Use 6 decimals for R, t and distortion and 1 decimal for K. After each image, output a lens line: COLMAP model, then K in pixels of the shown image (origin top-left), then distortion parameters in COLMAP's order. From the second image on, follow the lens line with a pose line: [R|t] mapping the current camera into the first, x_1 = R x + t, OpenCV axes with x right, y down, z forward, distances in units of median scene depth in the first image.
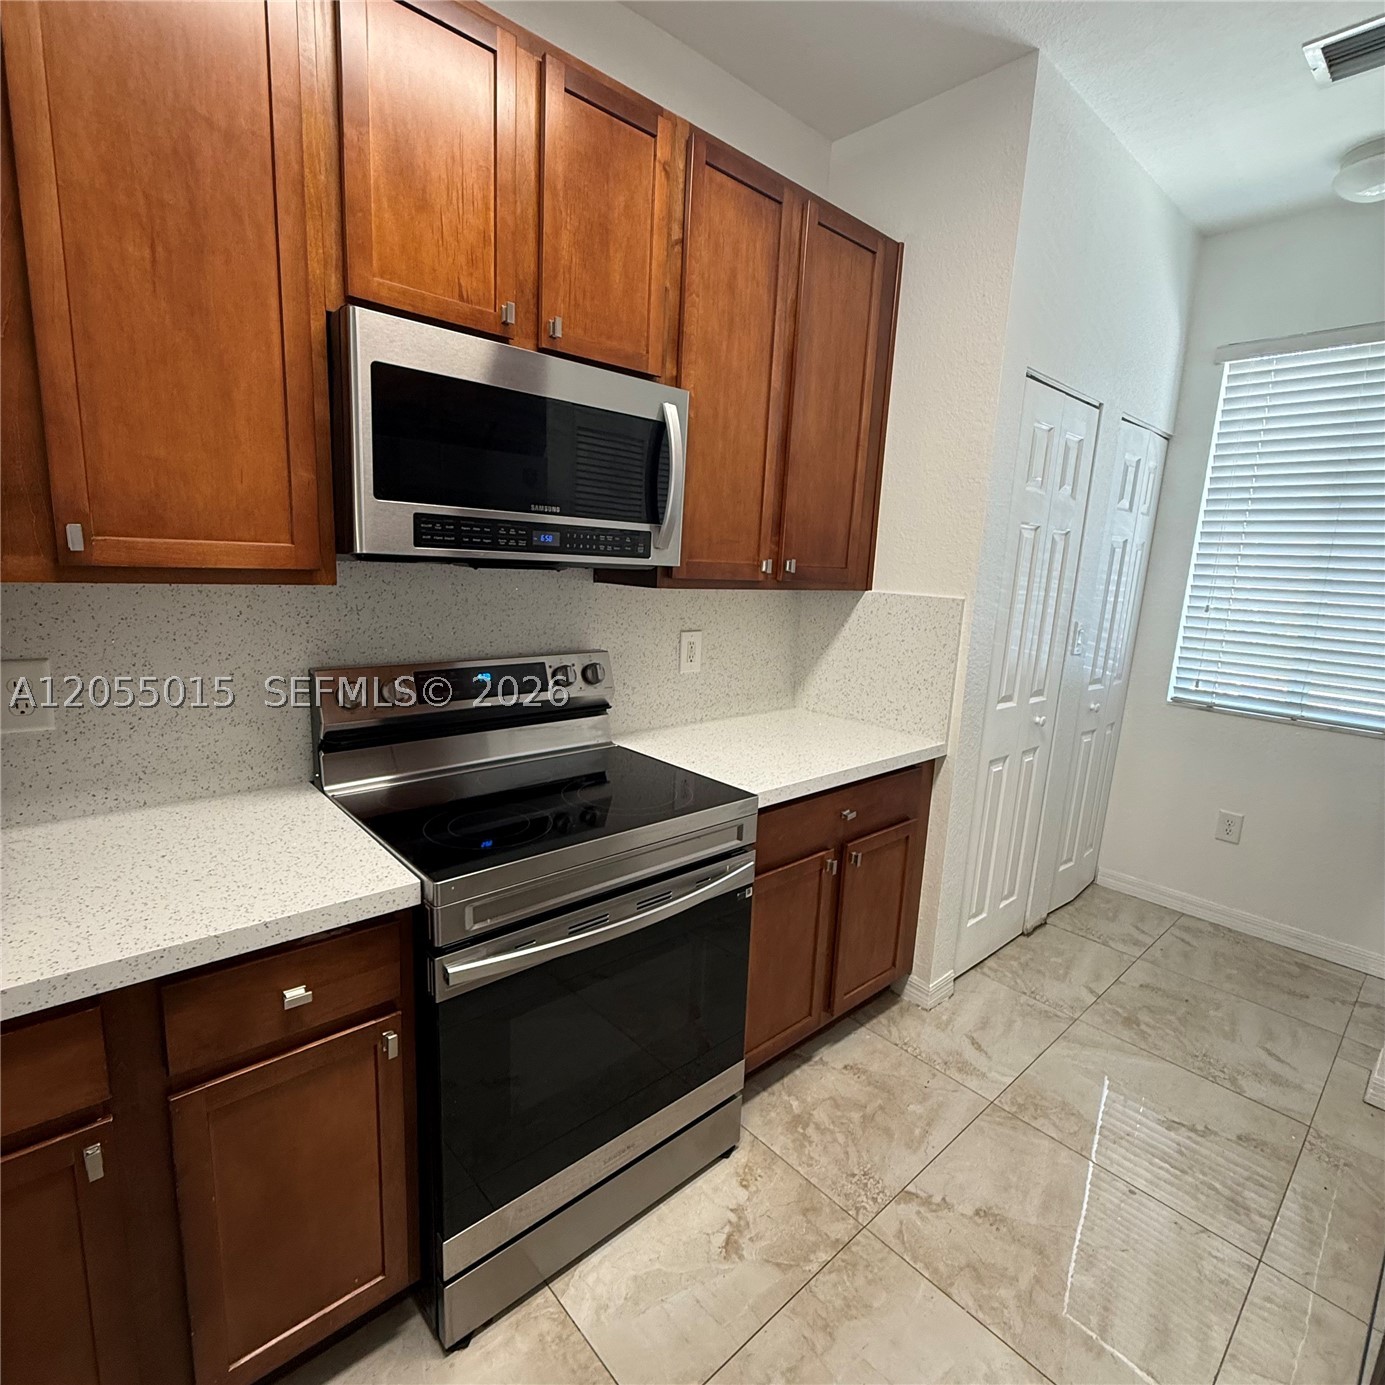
lens RADIAL K [[739.9, 0, 693.6], [0, 739.9, 694.8], [0, 0, 1]] dist [0.000066, 0.000273]
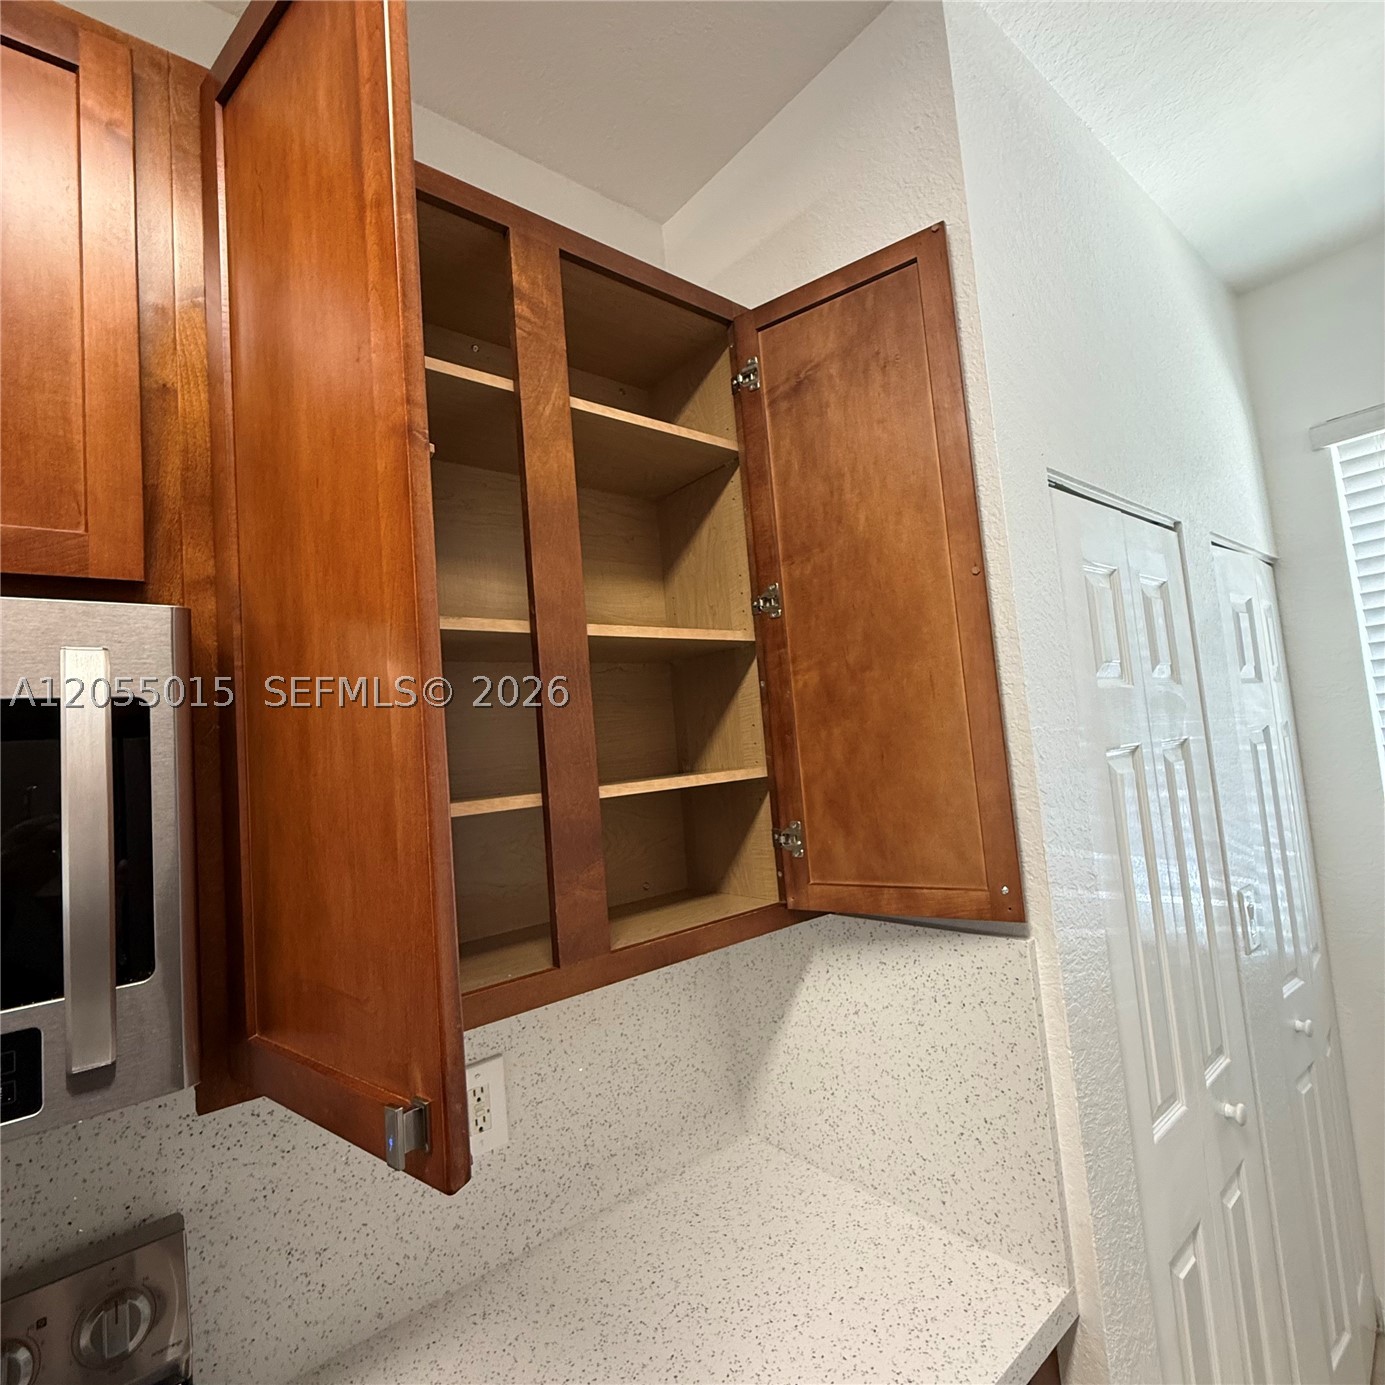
lens RADIAL K [[739.9, 0, 692.0], [0, 739.9, 691.8], [0, 0, 1]] dist [0.000066, 0.000273]
pose [[0.990013, -0.137370, -0.031685, 0.166178], [0.124444, 0.957160, -0.261454, -0.156888], [0.066244, 0.254899, 0.964696, 0.436176]]
